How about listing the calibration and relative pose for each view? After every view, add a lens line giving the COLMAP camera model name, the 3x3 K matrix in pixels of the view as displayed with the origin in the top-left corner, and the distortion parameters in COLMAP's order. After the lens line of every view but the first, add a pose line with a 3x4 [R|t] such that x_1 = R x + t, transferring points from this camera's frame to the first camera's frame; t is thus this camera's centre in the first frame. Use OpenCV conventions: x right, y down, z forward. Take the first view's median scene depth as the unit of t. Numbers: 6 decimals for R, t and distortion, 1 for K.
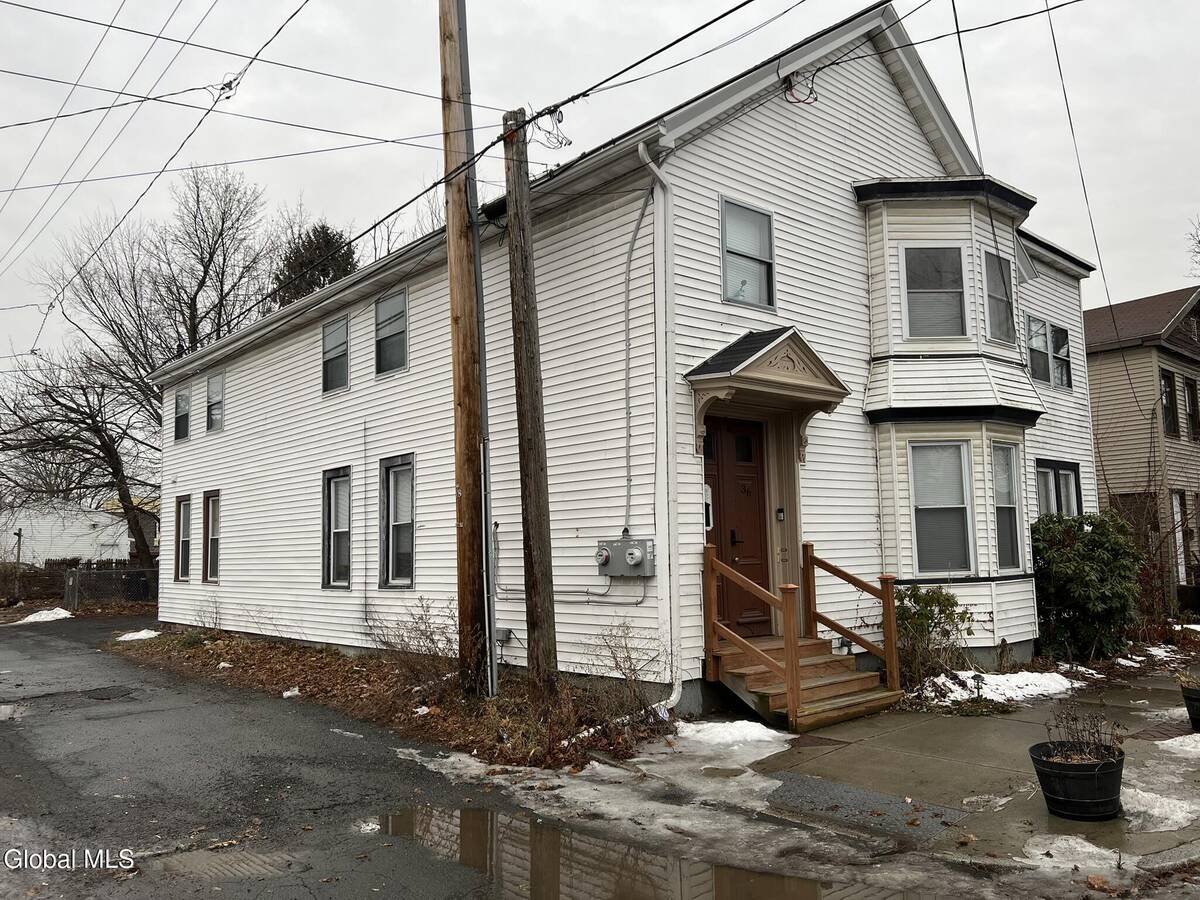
lens RADIAL K [[895.8, 0, 586.7], [0, 895.8, 452.0], [0, 0, 1]] dist [0.092367, -0.134285]
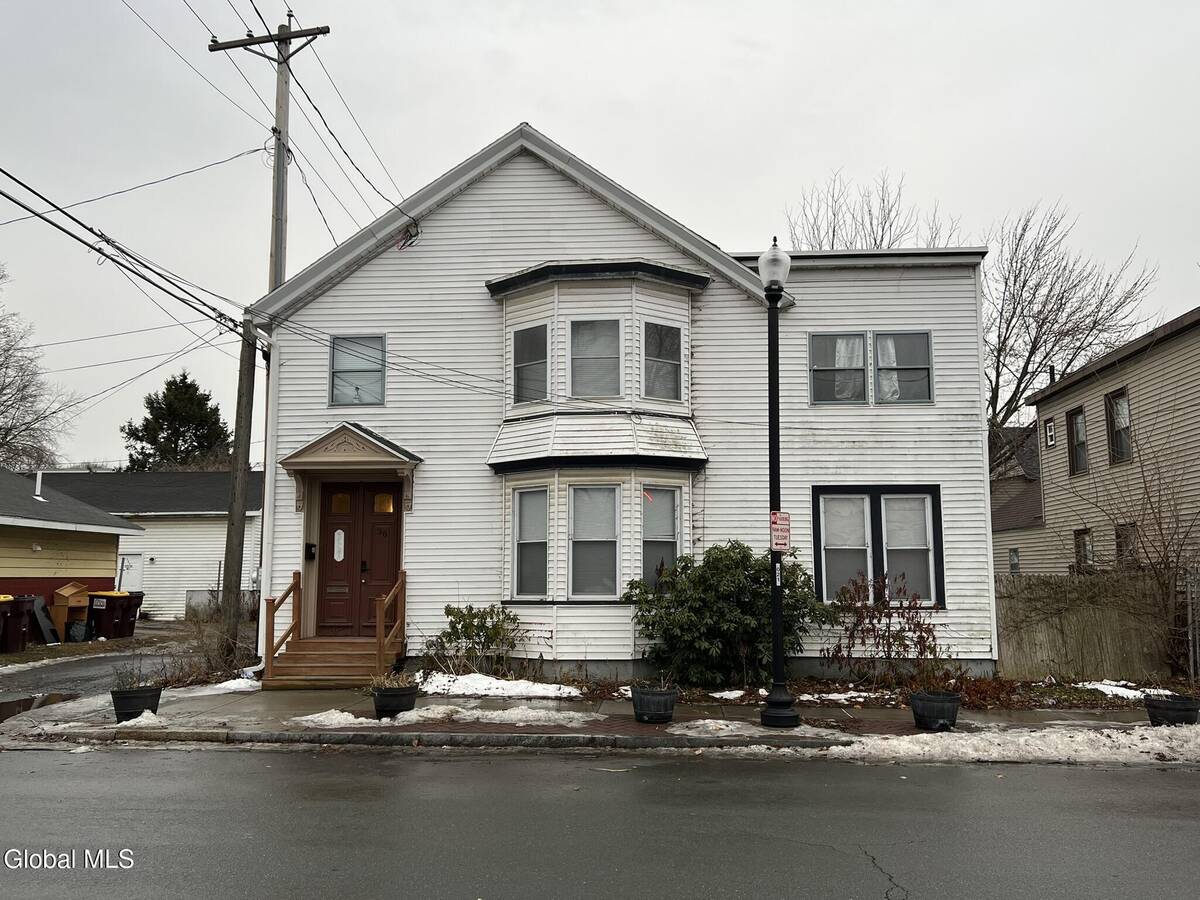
lens RADIAL K [[992.4, 0, 600.0], [0, 992.4, 450.0], [0, 0, 1]] dist [0.133408, -0.002017]
pose [[0.703795, -0.064306, -0.707487, 1.407964], [0.060769, 0.997694, -0.030231, -0.016414], [0.707800, -0.021717, 0.706079, 0.124731]]
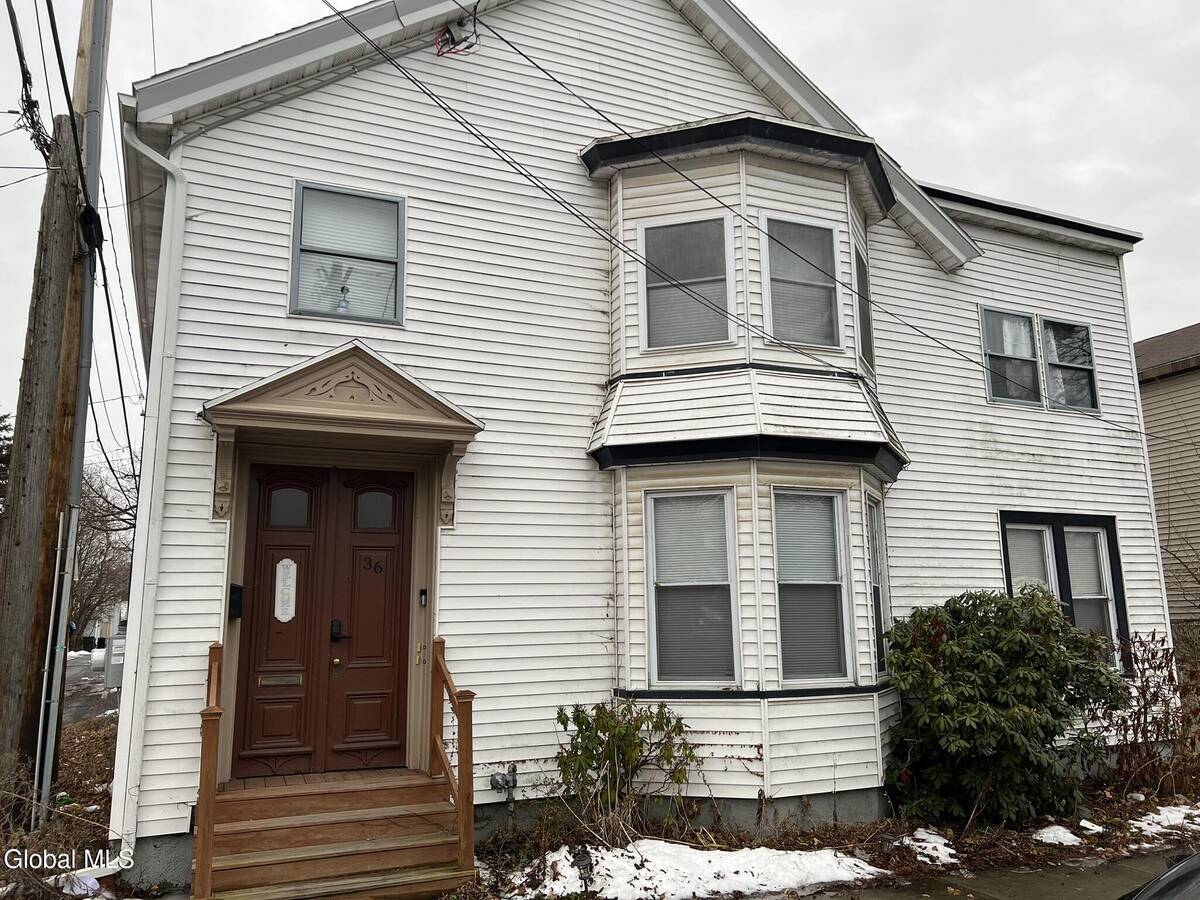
lens RADIAL K [[895.8, 0, 586.7], [0, 895.8, 452.0], [0, 0, 1]] dist [0.092367, -0.134285]
pose [[0.949989, -0.048123, -0.308553, 0.531485], [0.024856, 0.996572, -0.078902, 0.011499], [0.311292, 0.067287, 0.947929, 0.313599]]
